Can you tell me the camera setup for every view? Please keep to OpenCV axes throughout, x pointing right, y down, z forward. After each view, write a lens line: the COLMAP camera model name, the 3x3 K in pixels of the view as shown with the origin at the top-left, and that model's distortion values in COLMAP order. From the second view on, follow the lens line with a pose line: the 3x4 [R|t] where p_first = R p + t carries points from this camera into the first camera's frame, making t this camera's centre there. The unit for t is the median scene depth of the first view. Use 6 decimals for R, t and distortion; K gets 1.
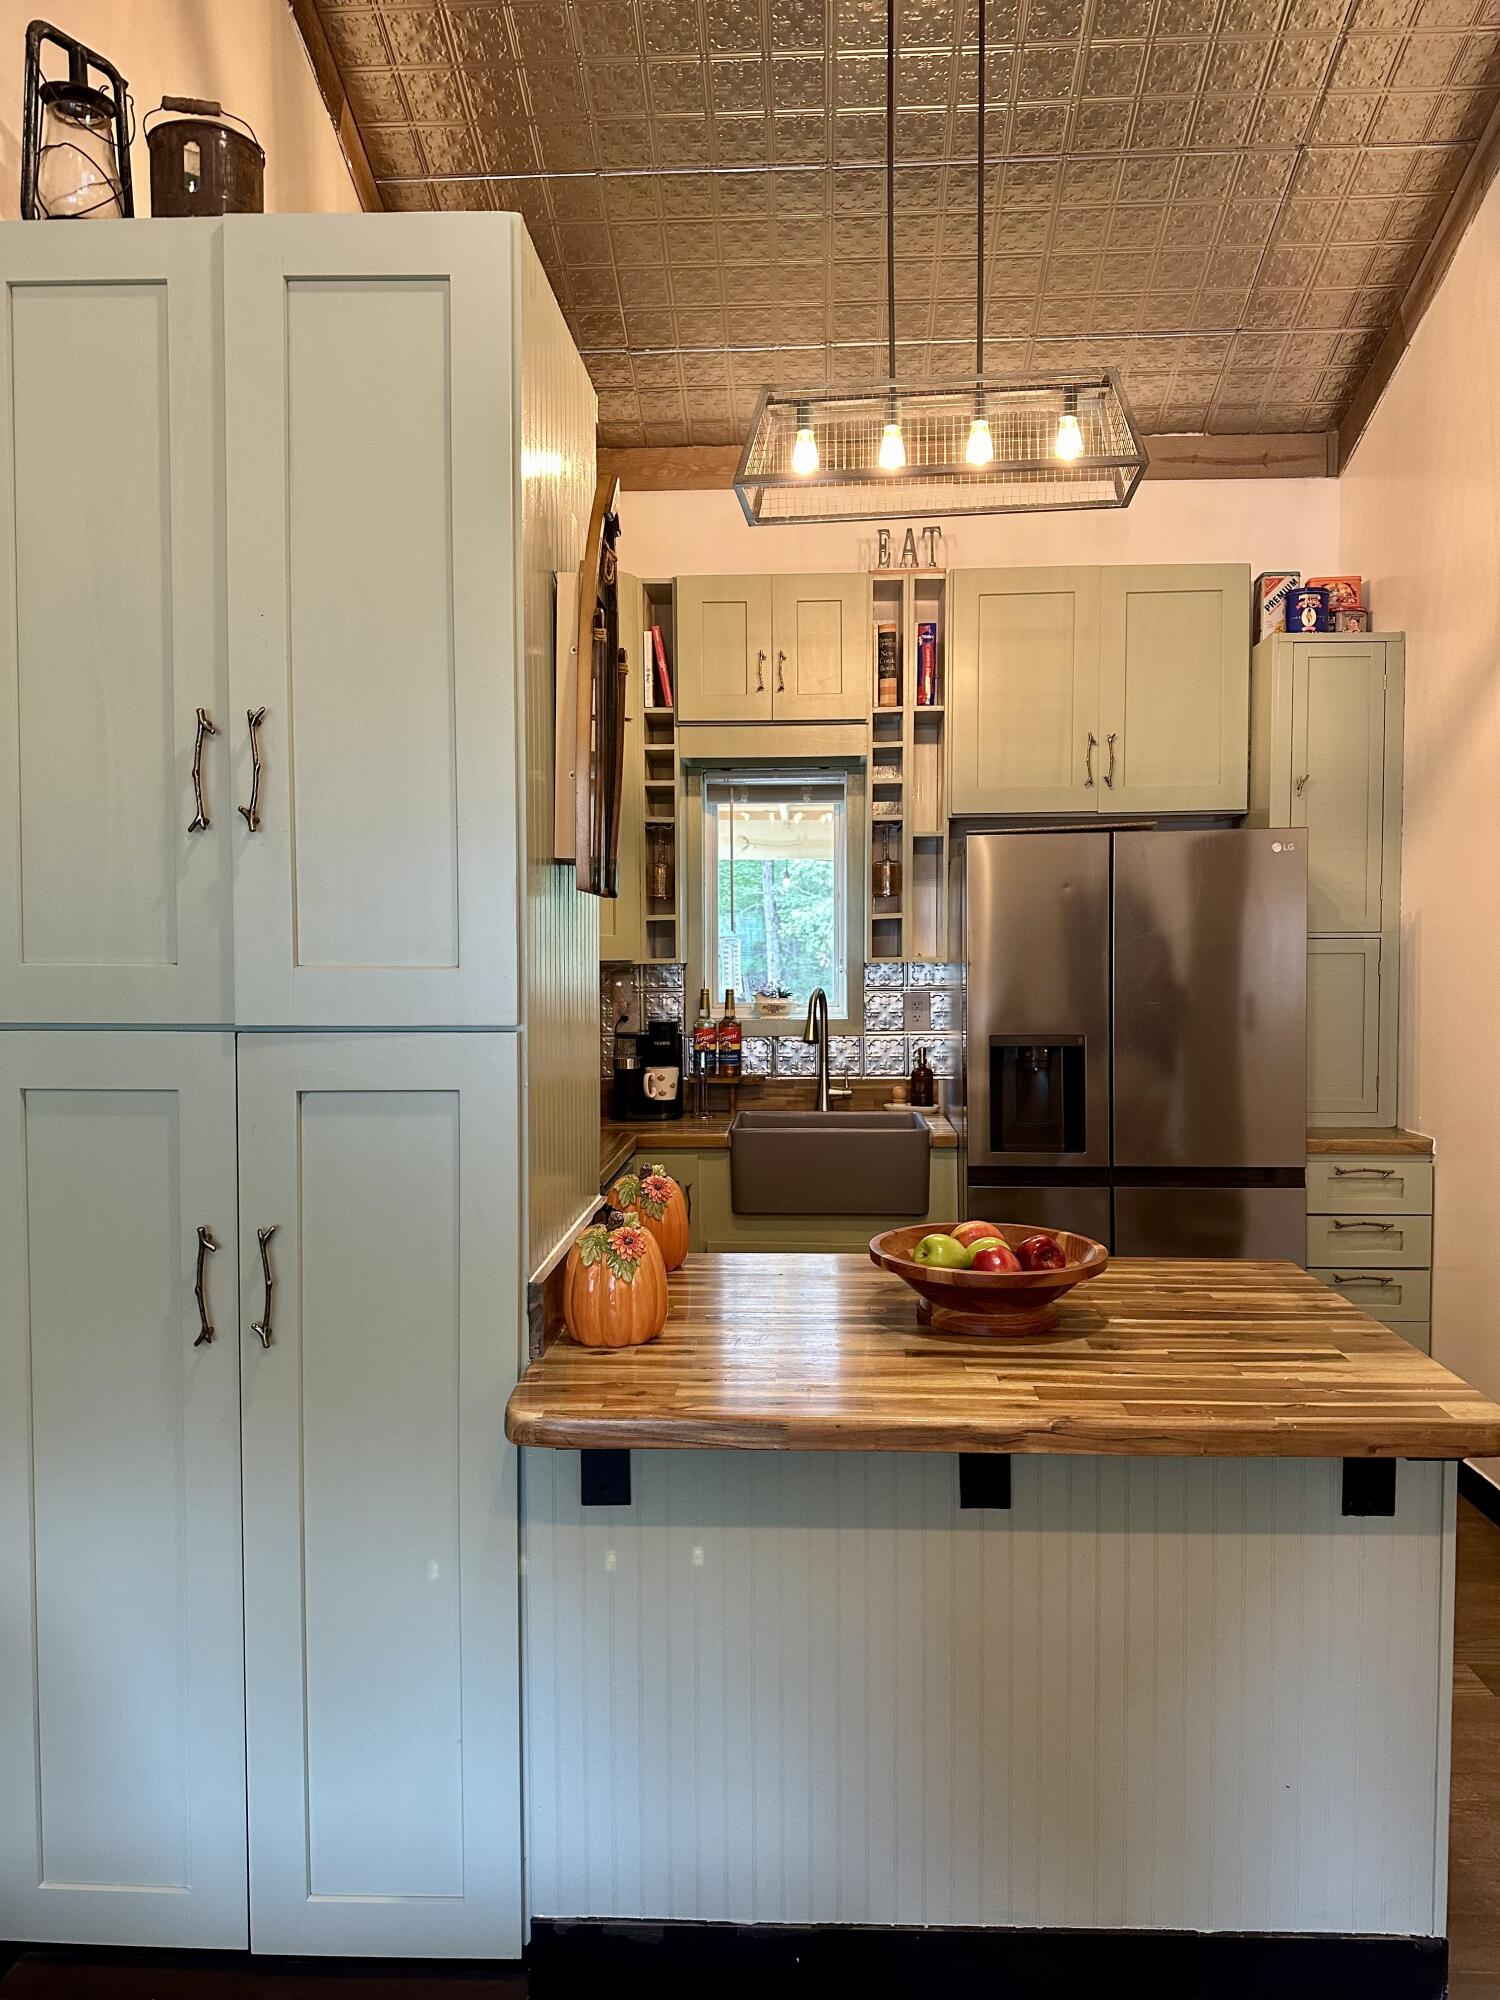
lens RADIAL K [[1421.6, 0, 747.7], [0, 1421.6, 994.8], [0, 0, 1]] dist [0.066437, -0.084380]
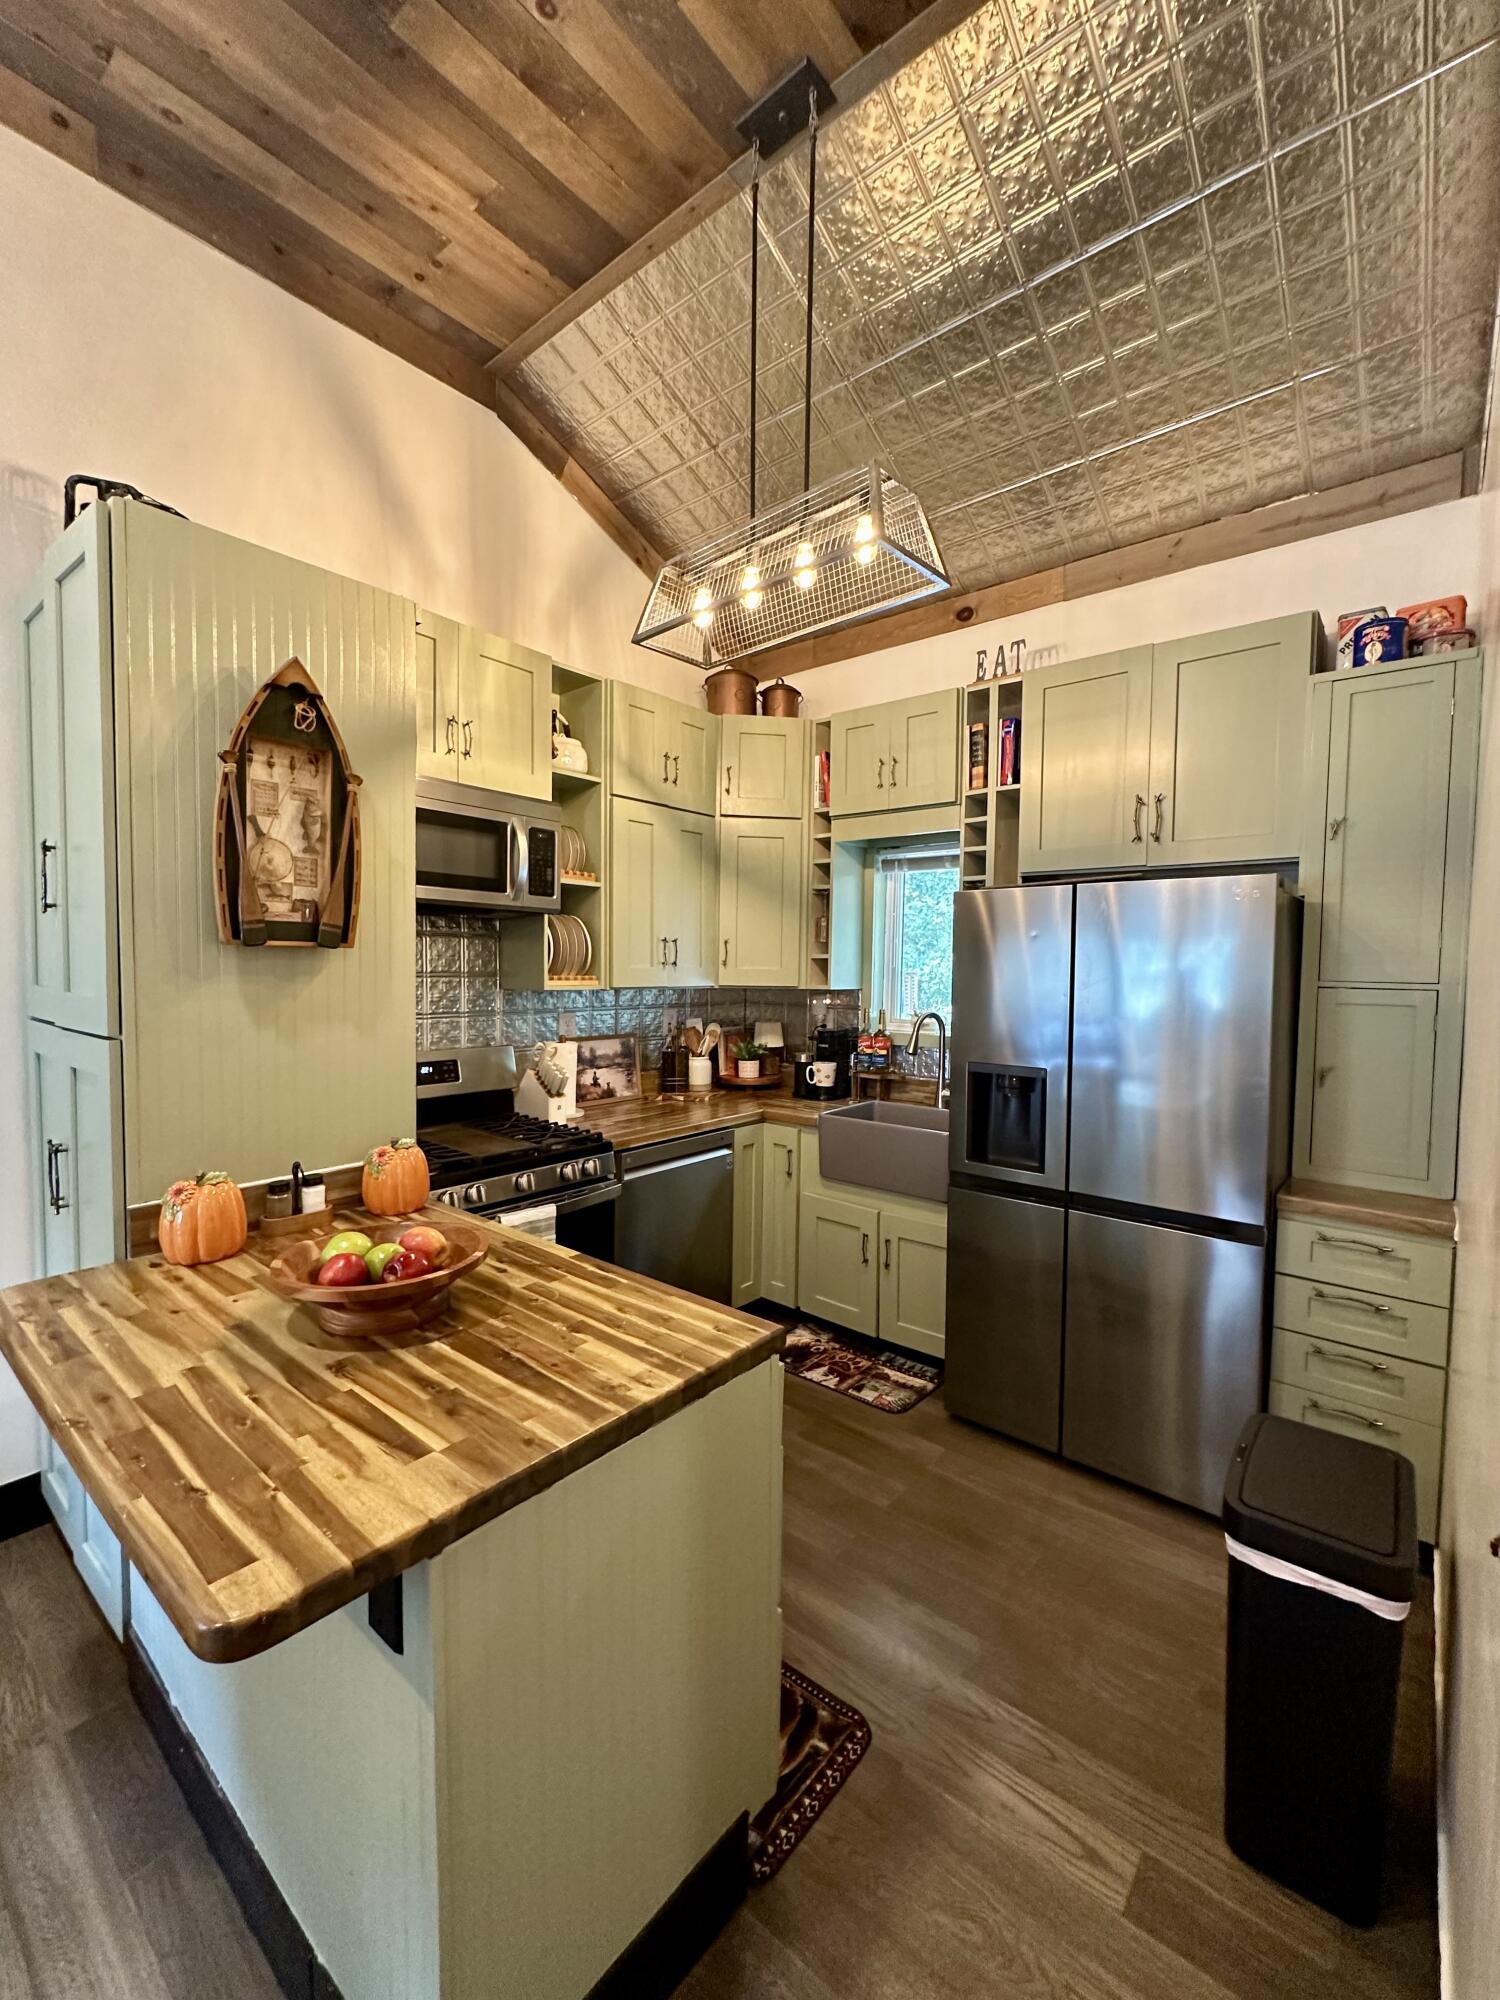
lens RADIAL K [[837.1, 0, 741.2], [0, 837.1, 996.8], [0, 0, 1]] dist [-0.009152, -0.002032]
pose [[0.797593, 0.040351, -0.601845, 0.364844], [-0.037529, 0.999147, 0.017253, -0.025029], [0.602028, 0.008826, 0.798426, 0.283761]]
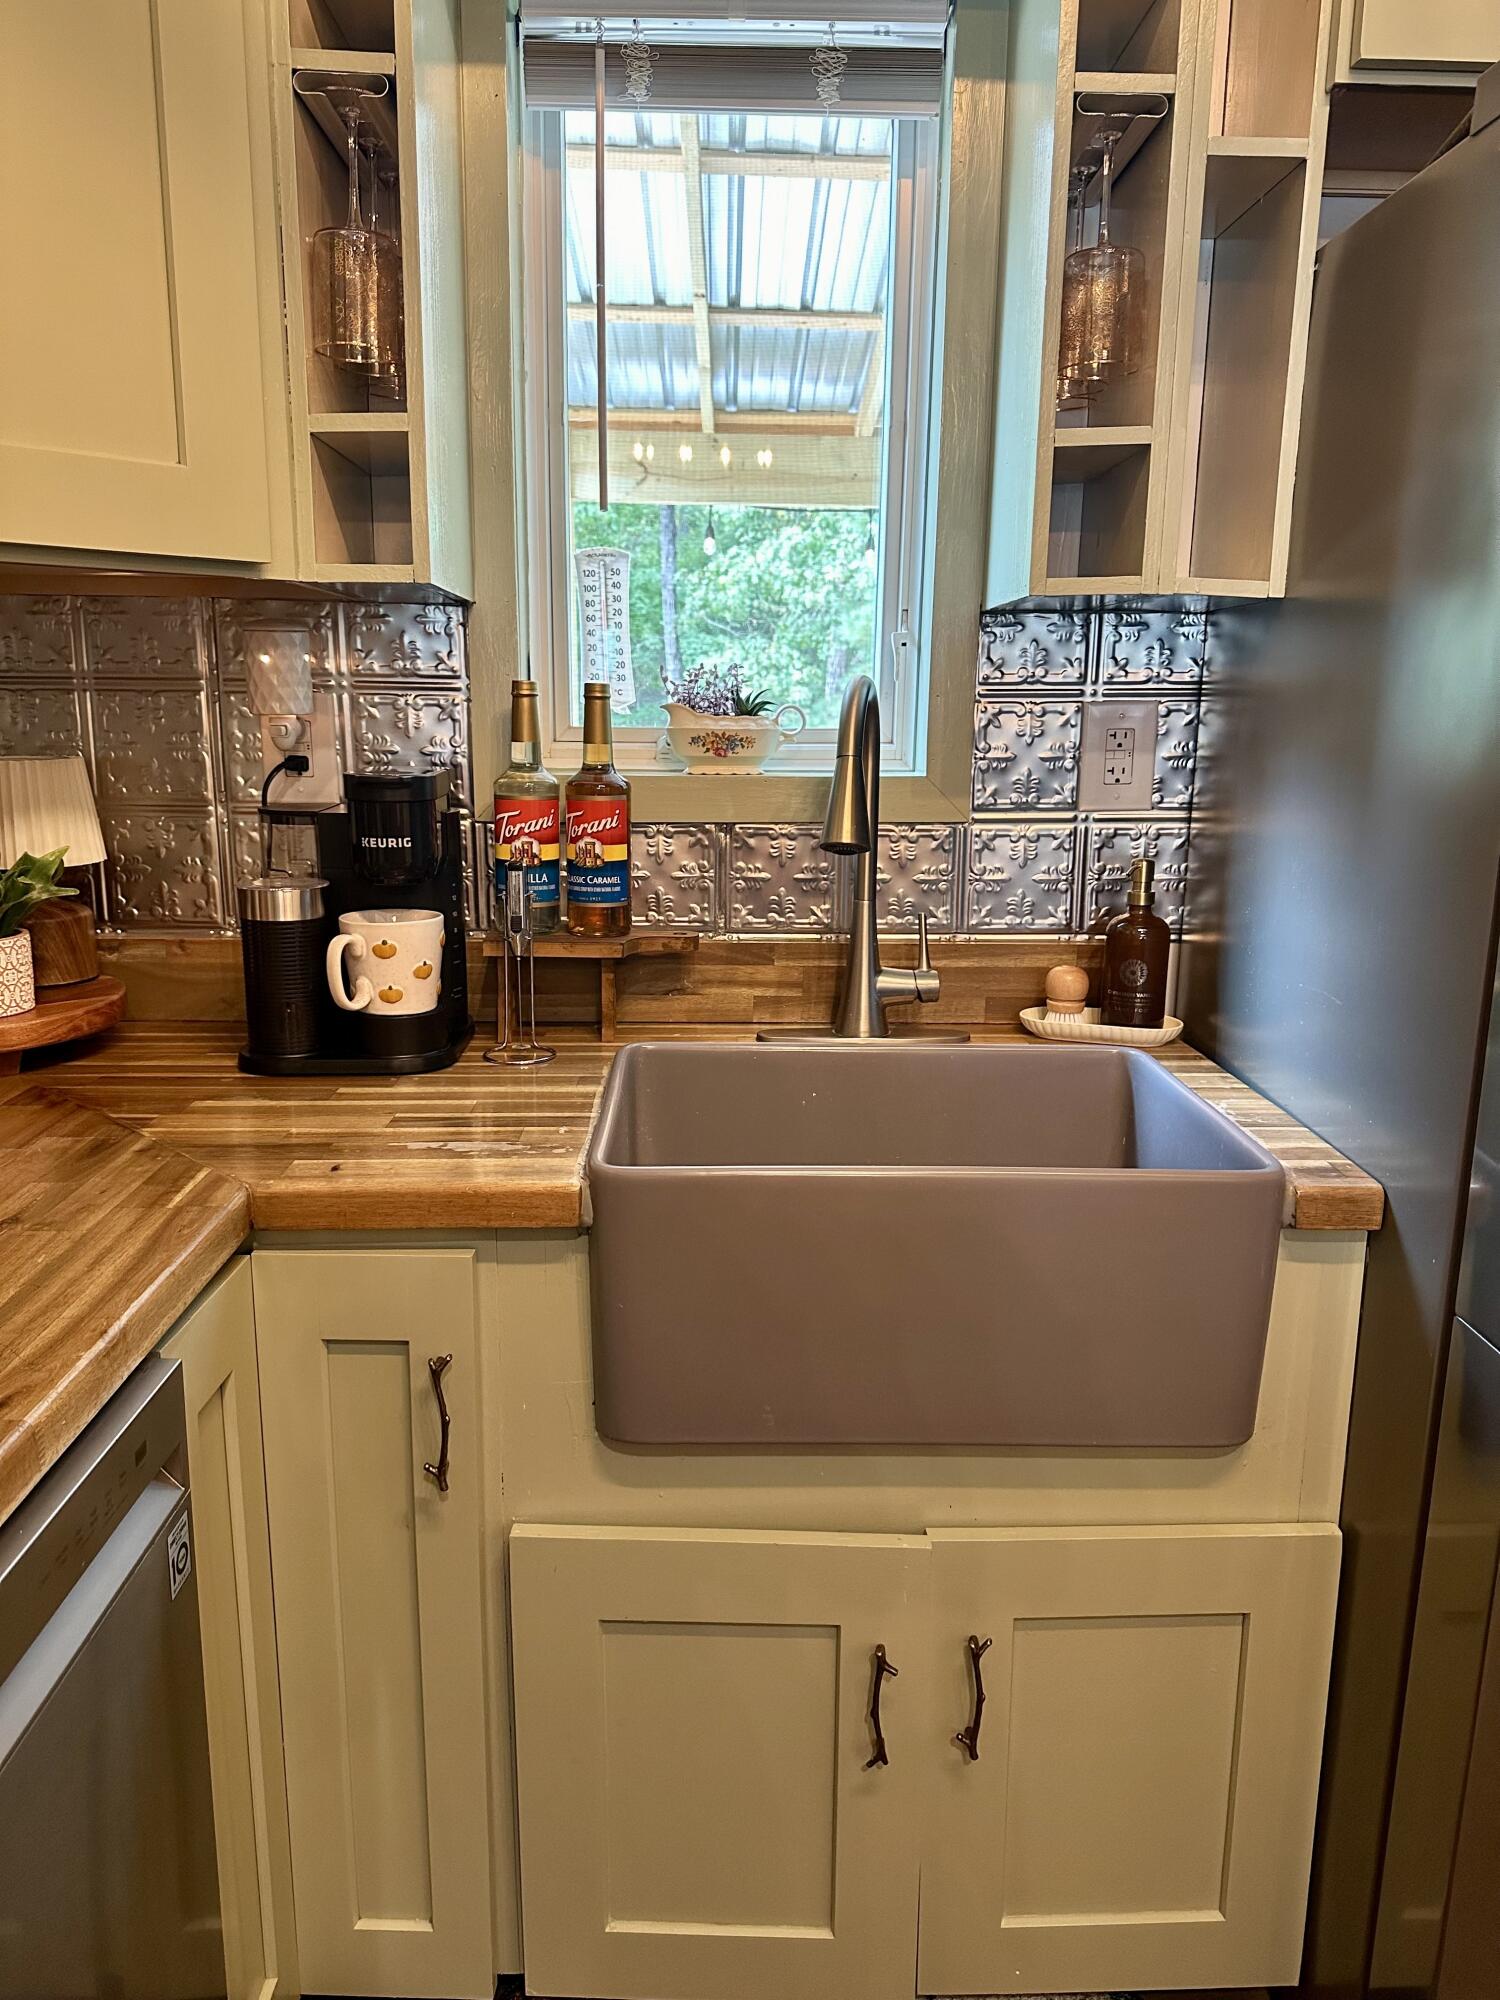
lens RADIAL K [[1421.6, 0, 751.9], [0, 1421.6, 1001.3], [0, 0, 1]] dist [0.066437, -0.084380]
pose [[0.997220, 0.002700, 0.074468, -0.000838], [-0.016076, 0.983607, 0.179609, 0.009250], [-0.072763, -0.180306, 0.980915, 0.651581]]
